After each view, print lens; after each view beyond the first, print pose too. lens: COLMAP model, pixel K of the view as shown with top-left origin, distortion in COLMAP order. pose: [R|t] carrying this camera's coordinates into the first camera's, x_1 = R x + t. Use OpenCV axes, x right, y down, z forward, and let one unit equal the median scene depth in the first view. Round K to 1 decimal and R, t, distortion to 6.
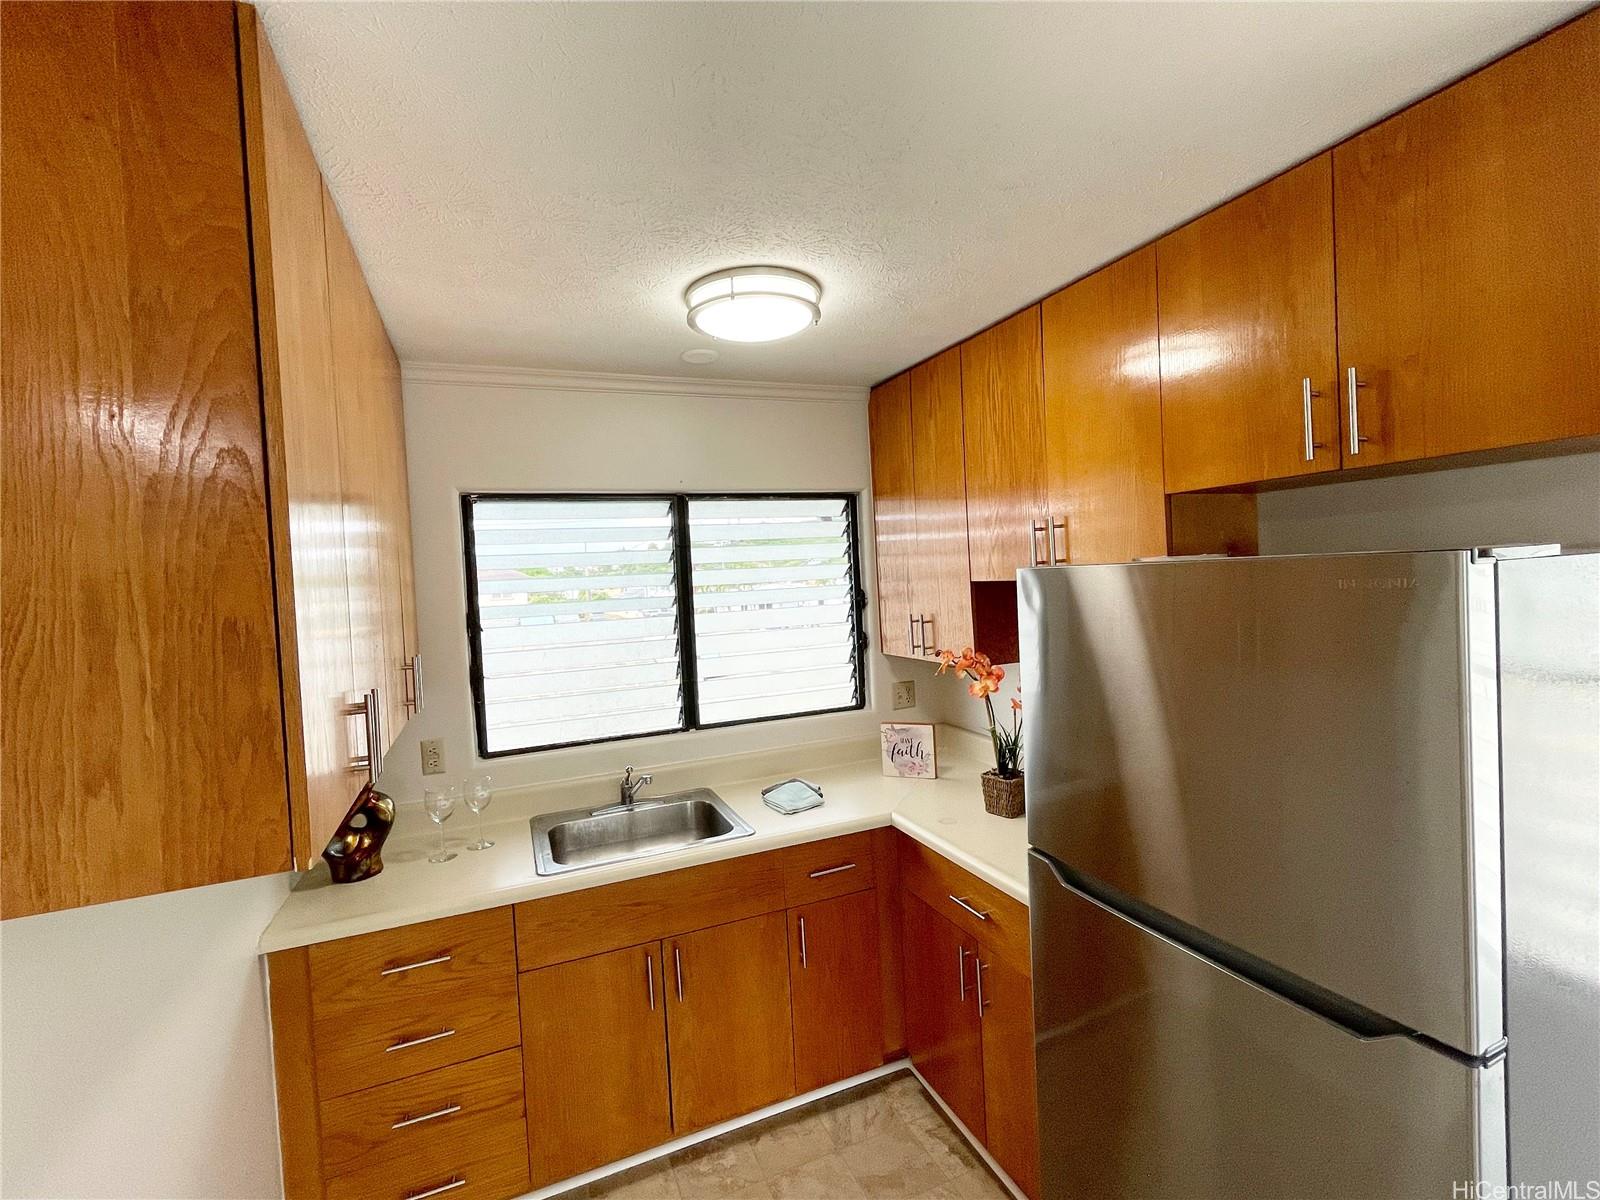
lens RADIAL K [[722.7, 0, 797.4], [0, 722.7, 594.2], [0, 0, 1]] dist [0.001088, 0.000279]
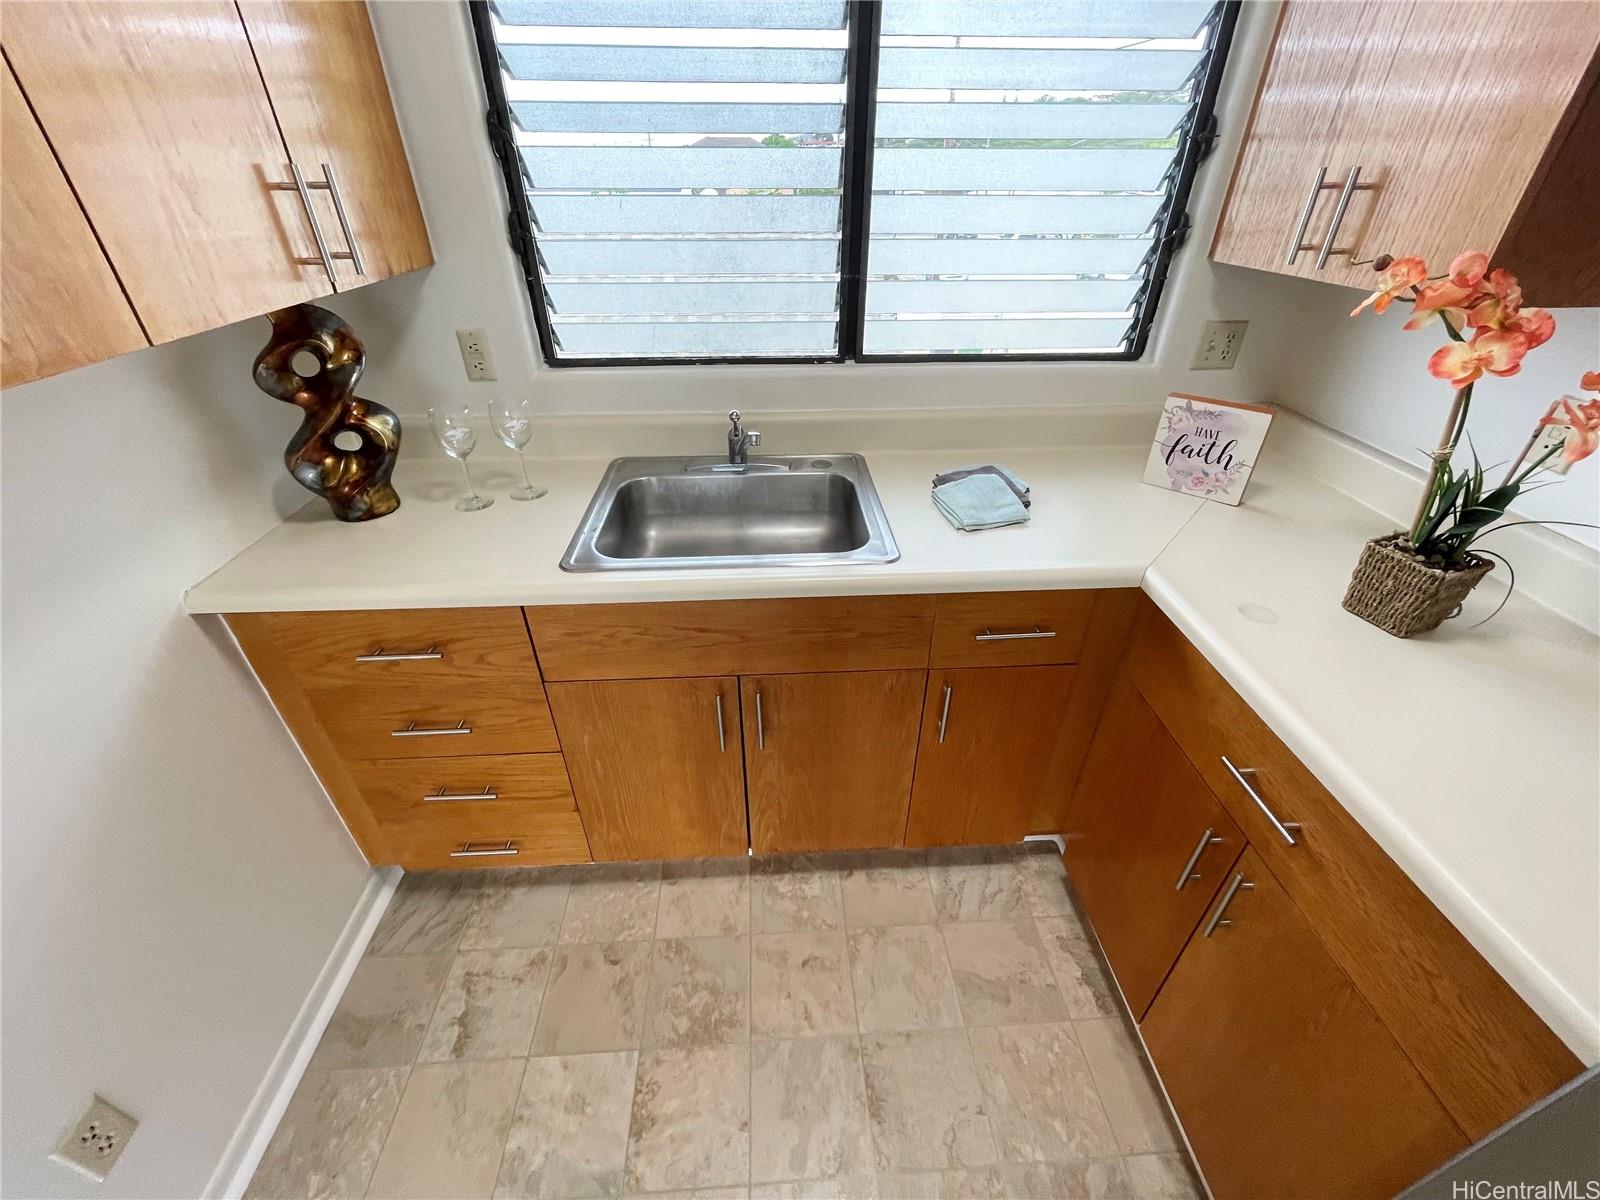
lens RADIAL K [[649.2, 0, 799.1], [0, 649.2, 596.6], [0, 0, 1]] dist [-0.001480, 0.000155]
pose [[0.942171, 0.224810, -0.248546, 0.004769], [-0.057973, 0.839780, 0.539823, 0.059003], [0.330081, -0.494196, 0.804249, 0.460265]]
